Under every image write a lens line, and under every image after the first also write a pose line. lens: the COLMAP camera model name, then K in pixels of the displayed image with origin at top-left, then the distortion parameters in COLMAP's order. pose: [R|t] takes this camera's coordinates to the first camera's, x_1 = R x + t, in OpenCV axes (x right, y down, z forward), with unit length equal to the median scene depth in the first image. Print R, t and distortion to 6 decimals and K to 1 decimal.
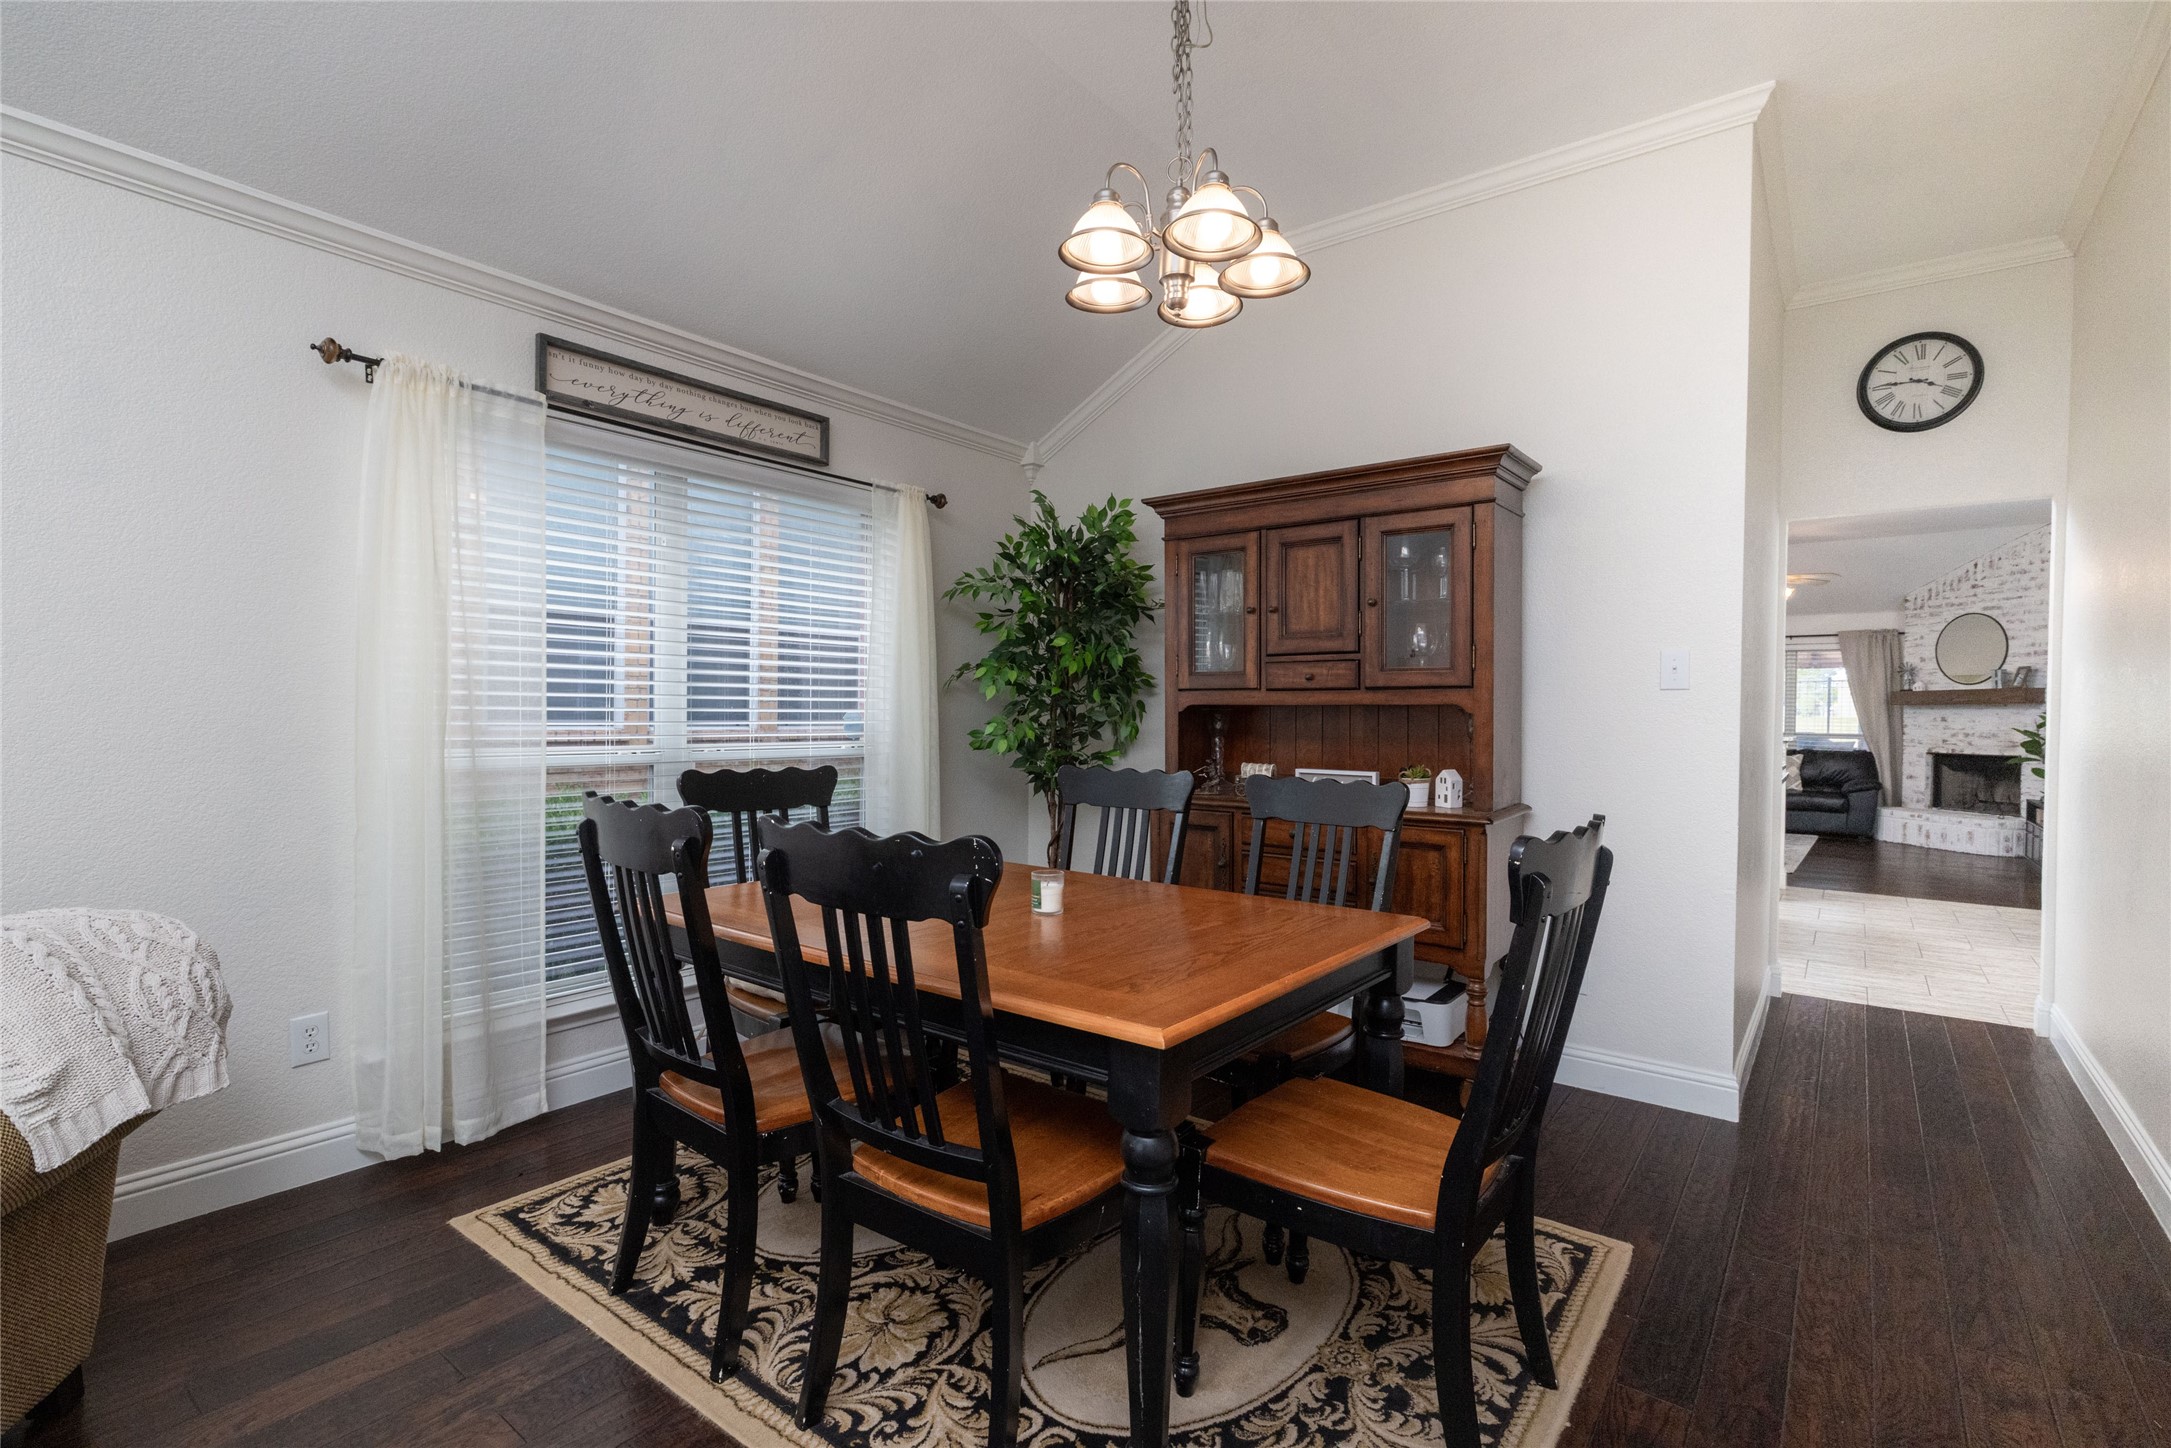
lens RADIAL K [[1005.1, 0, 1086.5], [0, 1005.1, 731.0], [0, 0, 1]] dist [0.000206, 0.000202]
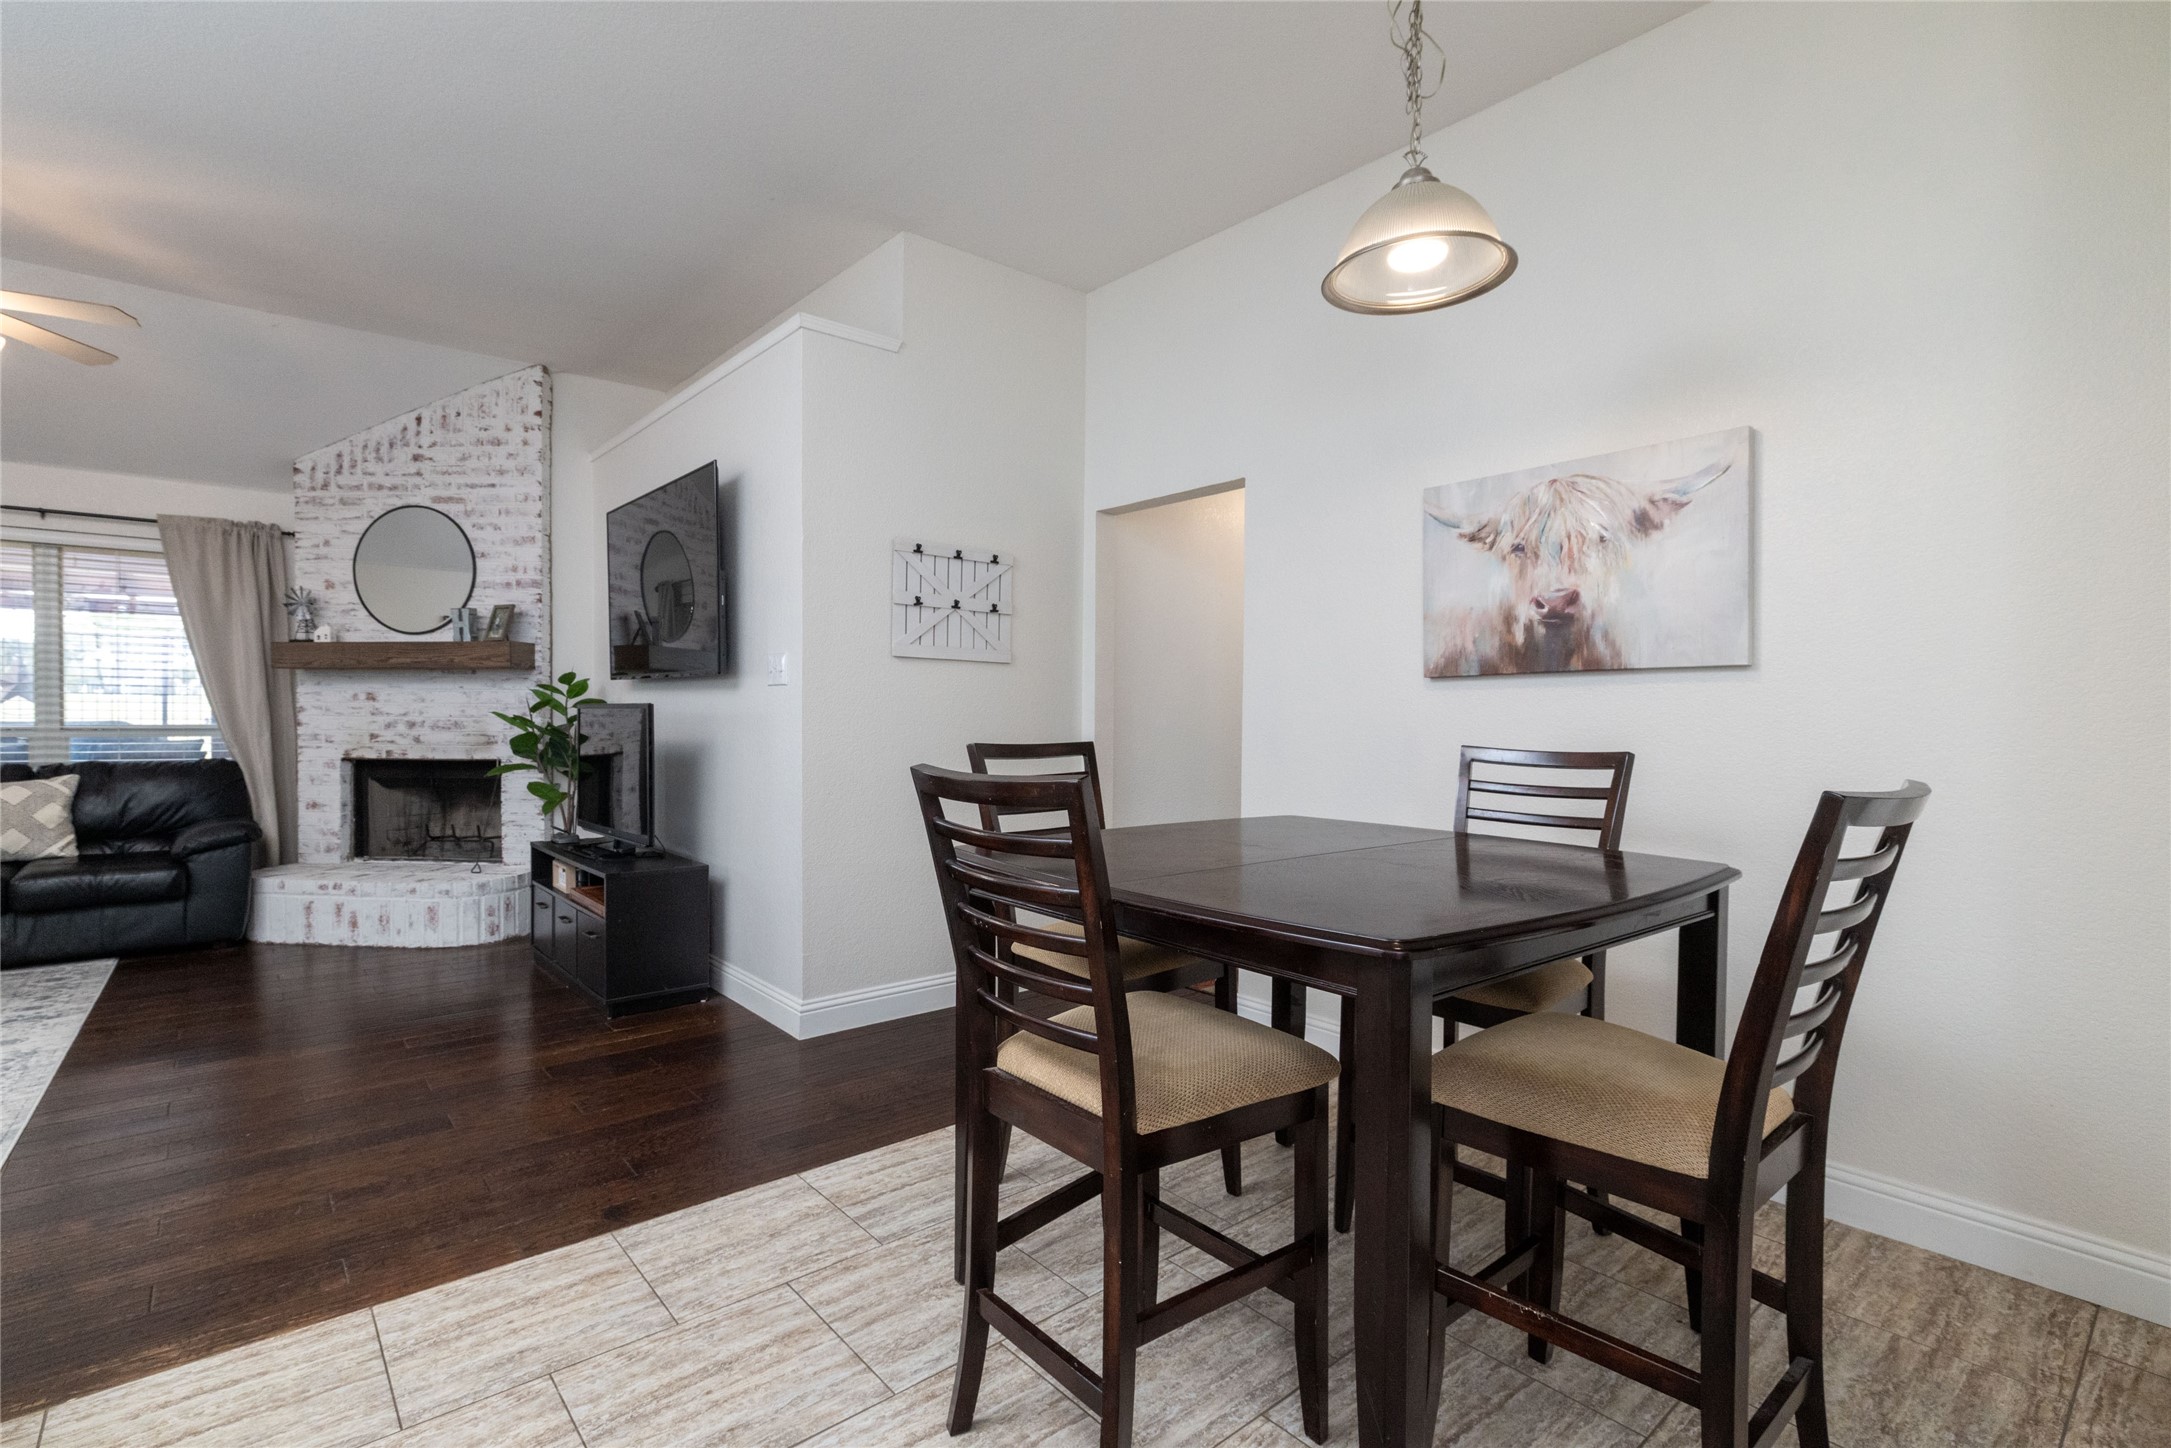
lens RADIAL K [[1009.8, 0, 1086.7], [0, 1009.8, 726.3], [0, 0, 1]] dist [0.001047, 0.000120]
pose [[0.206754, -0.023482, 0.978111, 0.395419], [0.011434, 0.999702, 0.021583, -0.002873], [-0.978326, 0.006721, 0.206961, 0.505351]]
